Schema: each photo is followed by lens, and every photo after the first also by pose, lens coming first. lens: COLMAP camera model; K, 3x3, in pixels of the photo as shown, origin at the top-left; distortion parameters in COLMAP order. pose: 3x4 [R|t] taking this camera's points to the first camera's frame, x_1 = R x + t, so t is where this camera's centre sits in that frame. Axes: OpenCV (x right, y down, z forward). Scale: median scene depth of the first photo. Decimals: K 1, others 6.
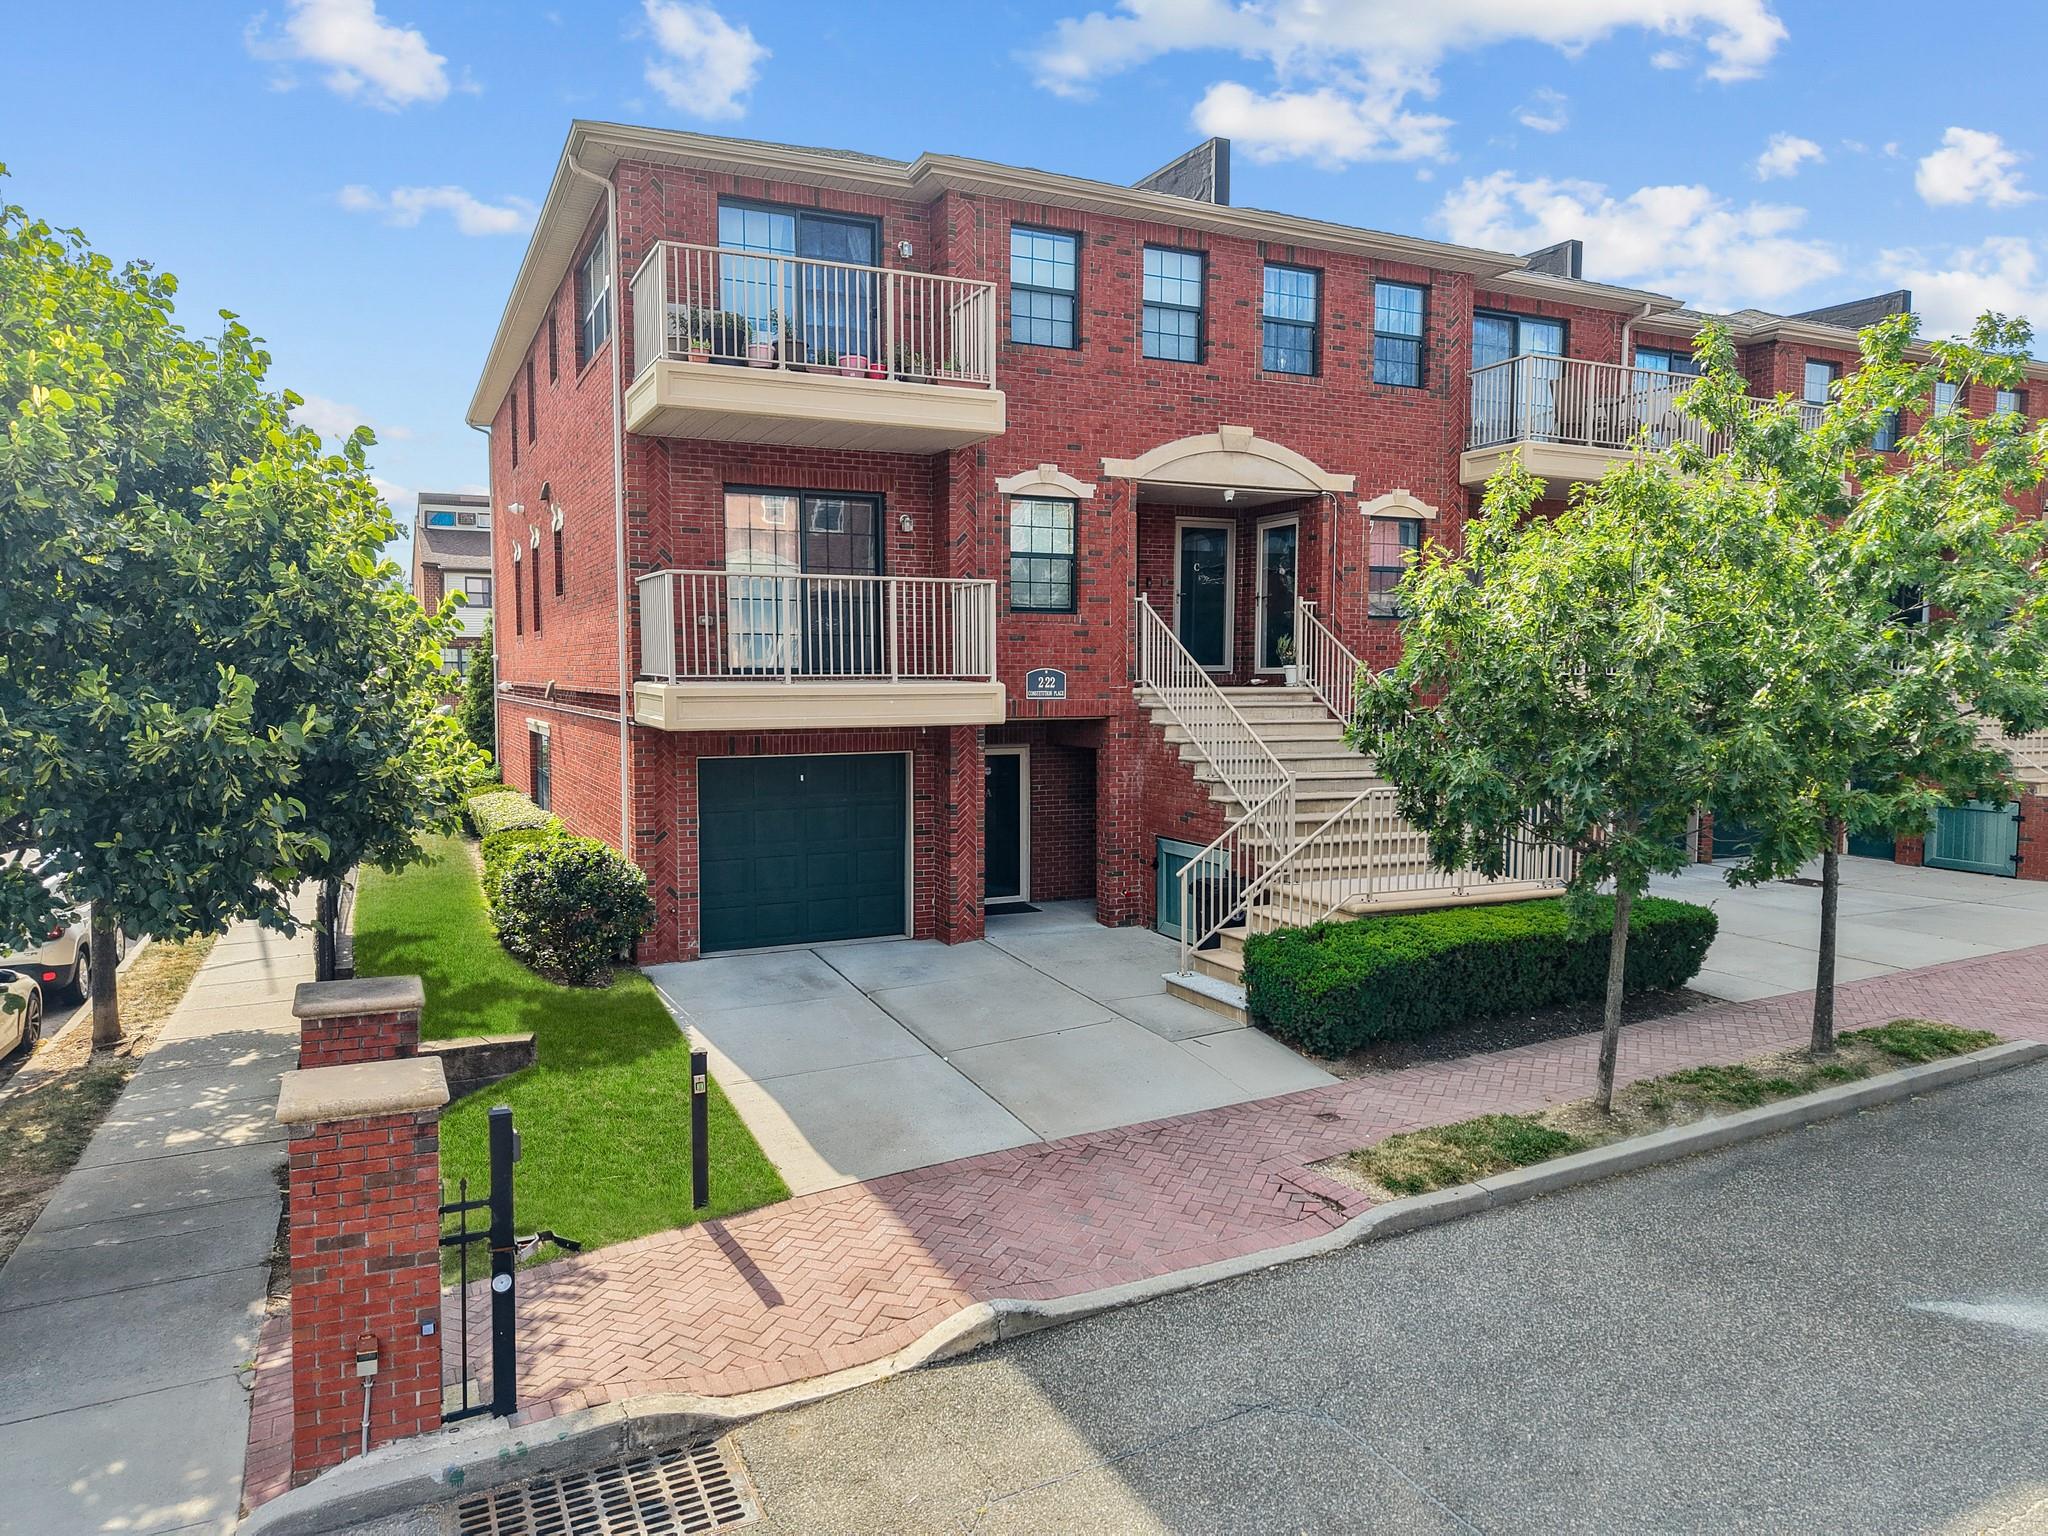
lens RADIAL K [[1382.8, 0, 1024.0], [0, 1382.8, 768.0], [0, 0, 1]] dist [0.065573, -0.062311]
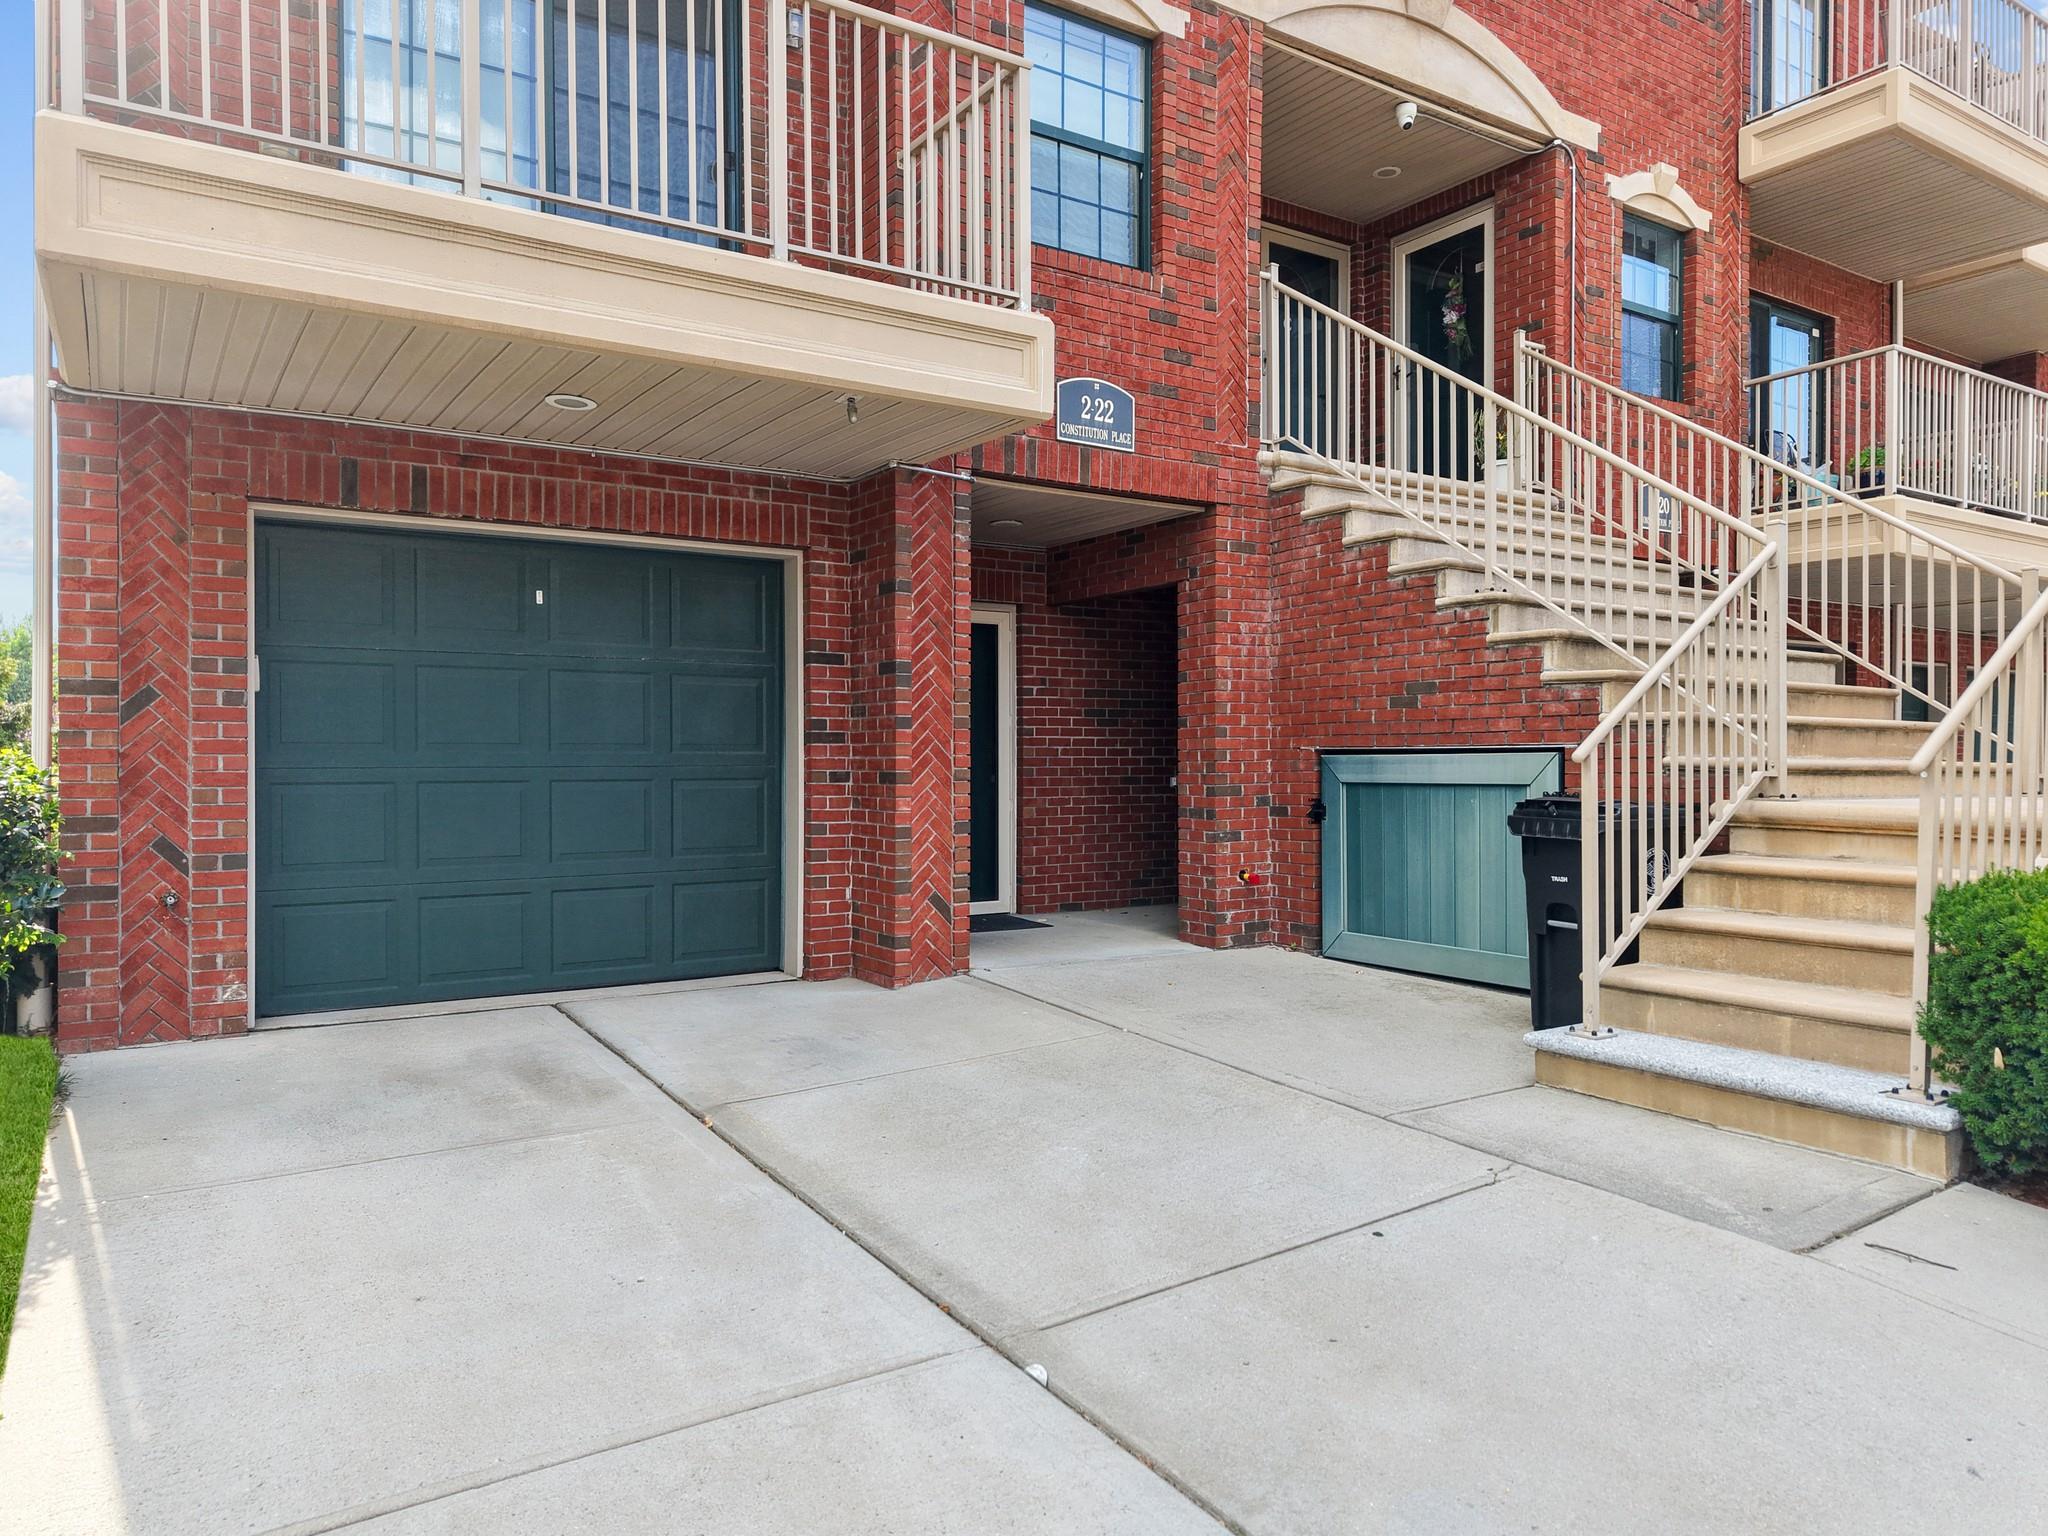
lens RADIAL K [[1367.9, 0, 1014.8], [0, 1367.9, 778.8], [0, 0, 1]] dist [0.047165, -0.065457]
pose [[0.991696, -0.001990, 0.128585, -0.074022], [0.009671, 0.998203, -0.059132, 0.092357], [-0.128236, 0.059884, 0.989934, 0.592468]]
